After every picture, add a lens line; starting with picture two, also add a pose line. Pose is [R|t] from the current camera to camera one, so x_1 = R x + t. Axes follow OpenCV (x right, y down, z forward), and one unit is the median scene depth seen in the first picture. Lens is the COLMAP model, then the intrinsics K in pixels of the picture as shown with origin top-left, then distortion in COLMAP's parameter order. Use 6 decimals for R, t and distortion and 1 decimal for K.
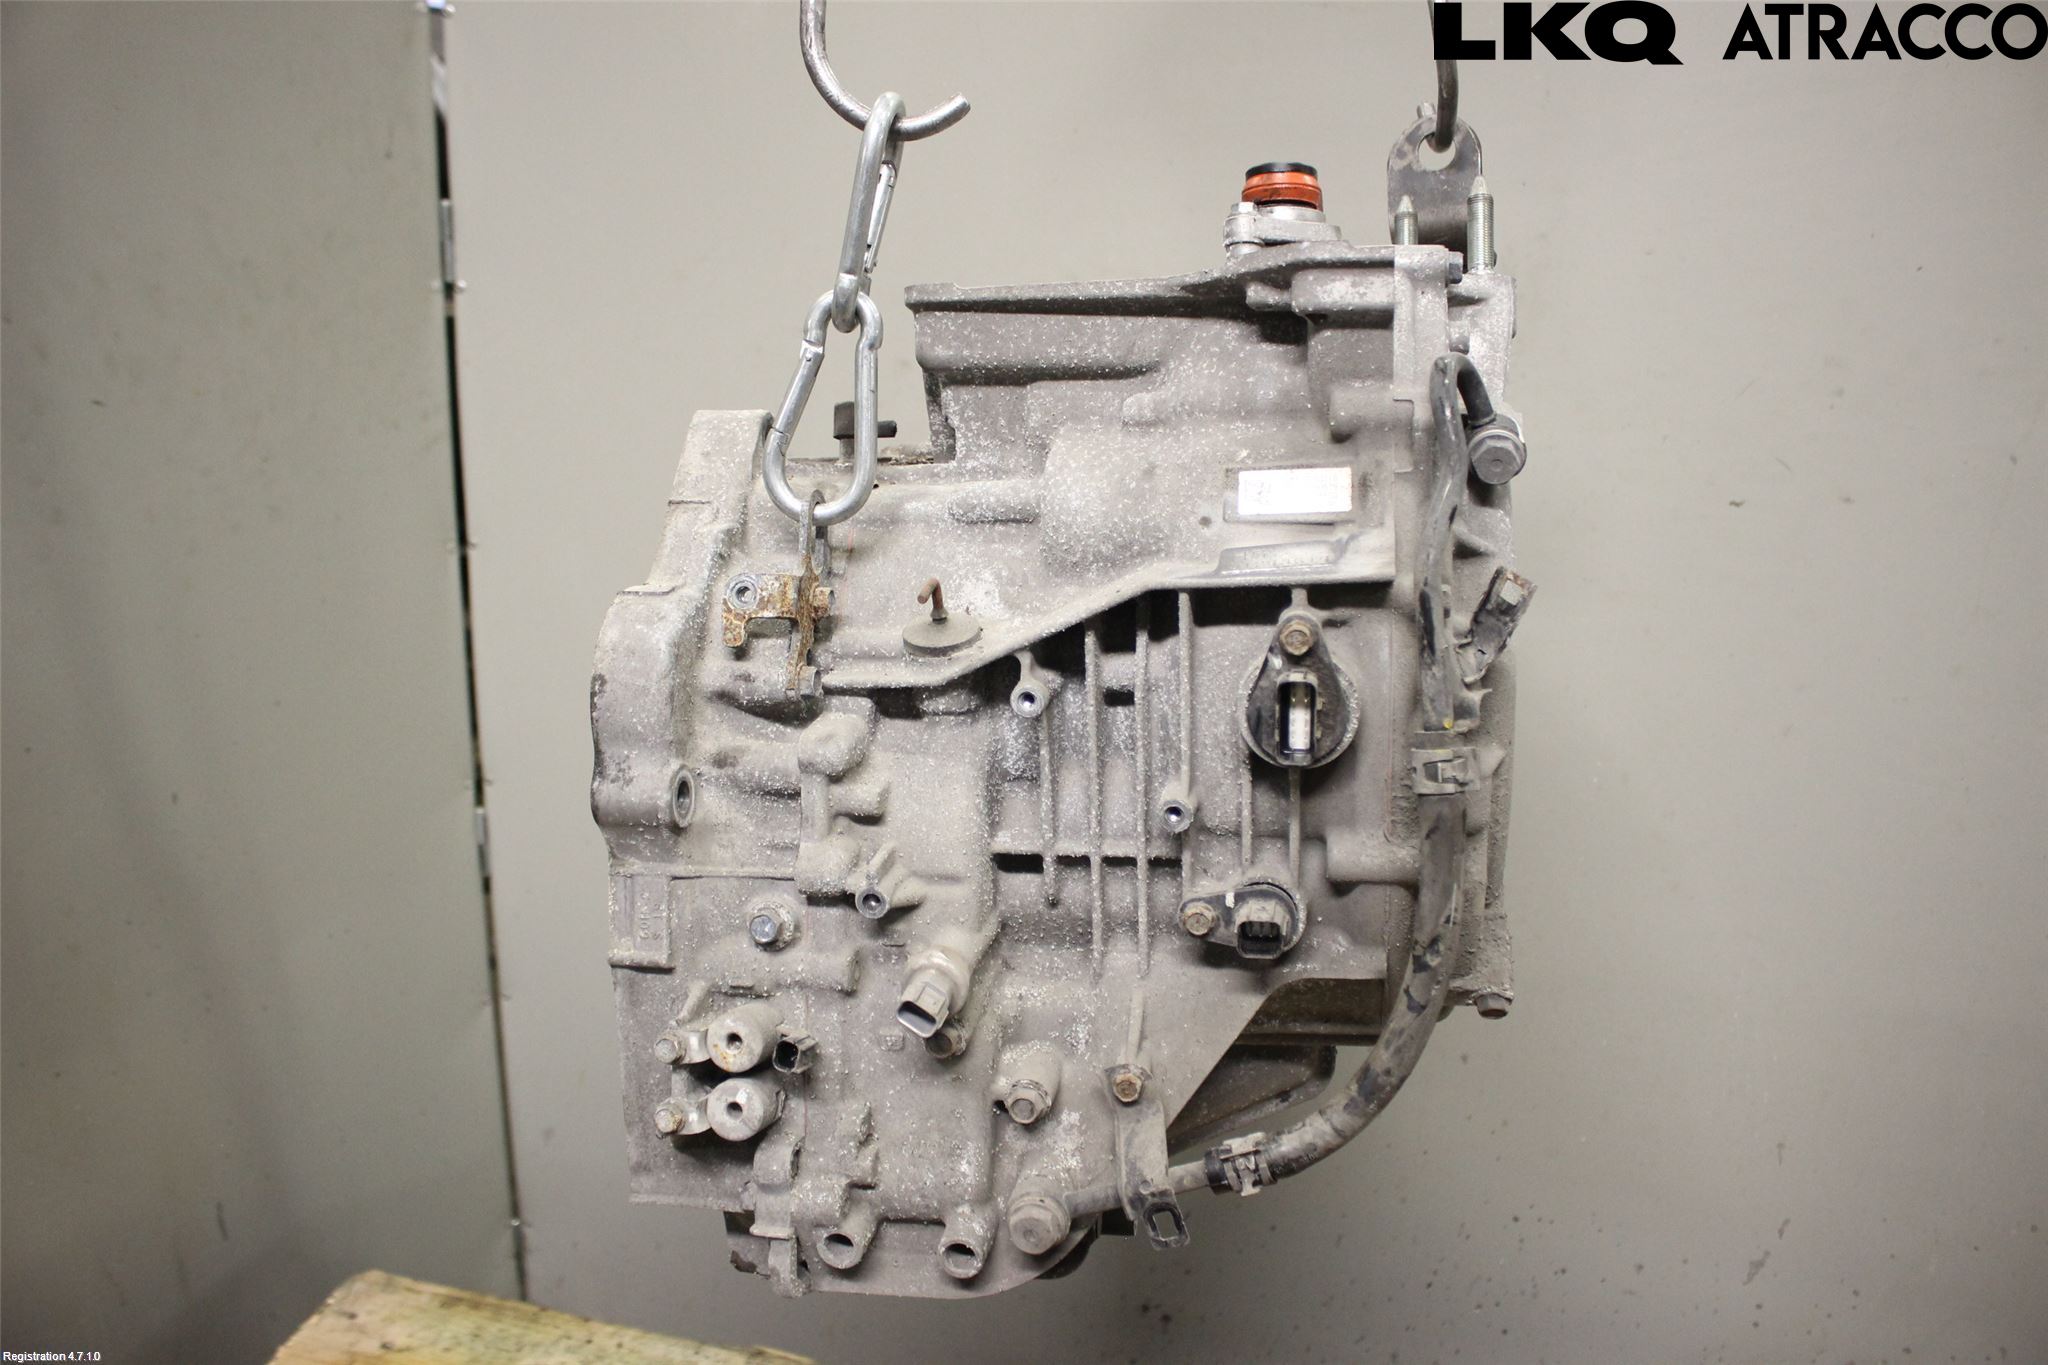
lens RADIAL K [[1815.7, 0, 1024.1], [0, 1815.7, 684.5], [0, 0, 1]] dist [-0.109719, 0.087776]
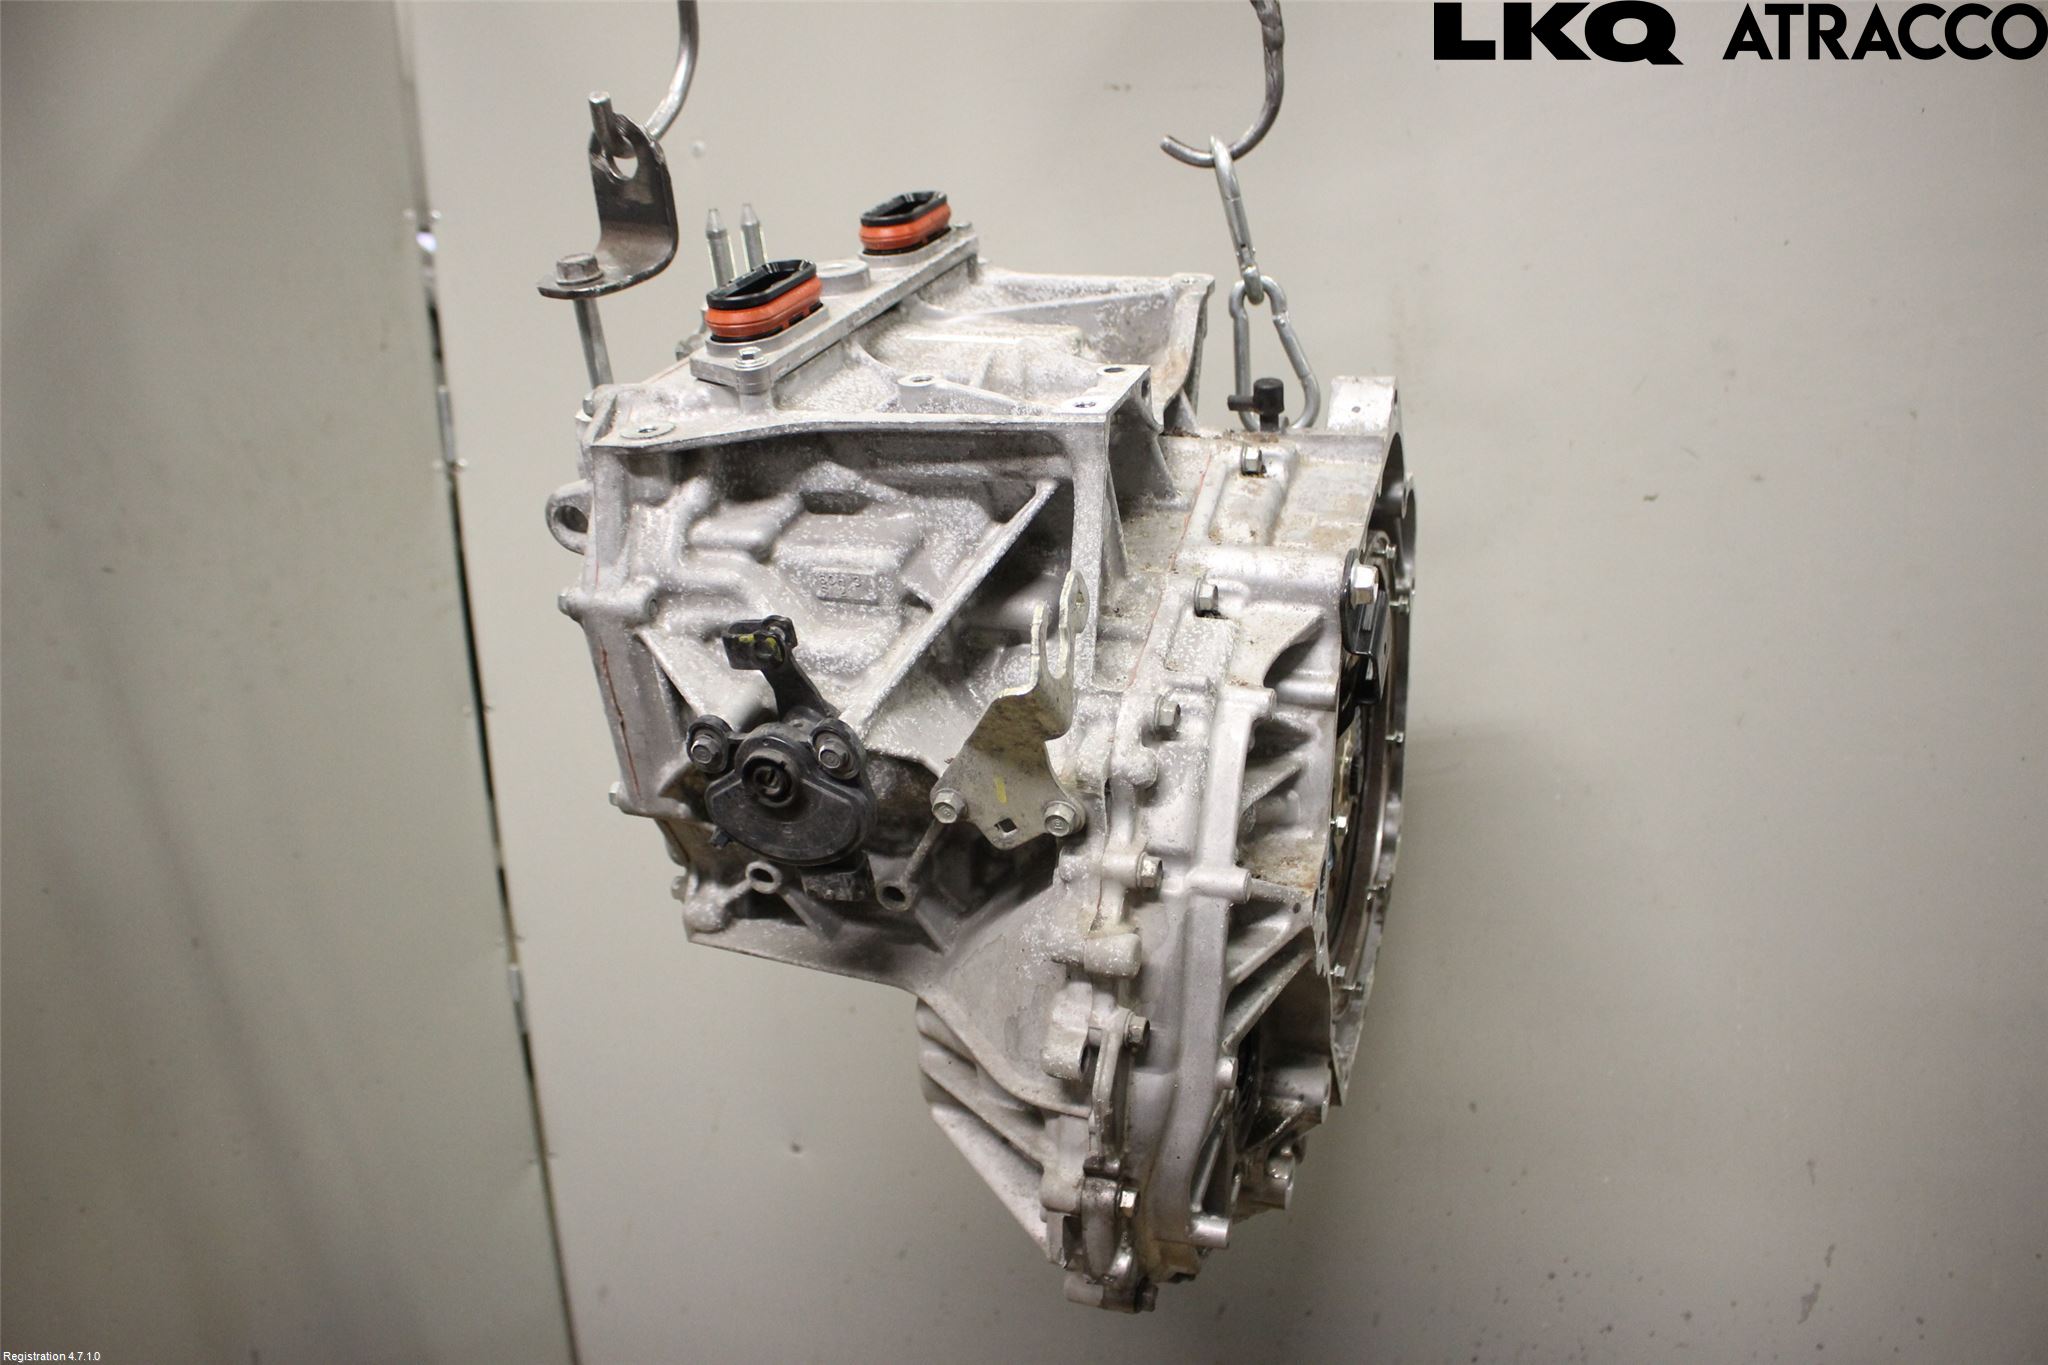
lens RADIAL K [[1815.7, 0, 1016.3], [0, 1815.7, 674.8], [0, 0, 1]] dist [-0.109719, 0.087776]
pose [[0.991636, -0.098313, -0.083624, 0.106908], [0.084899, 0.984864, -0.151114, 0.106549], [0.097215, 0.142751, 0.984973, -0.012429]]
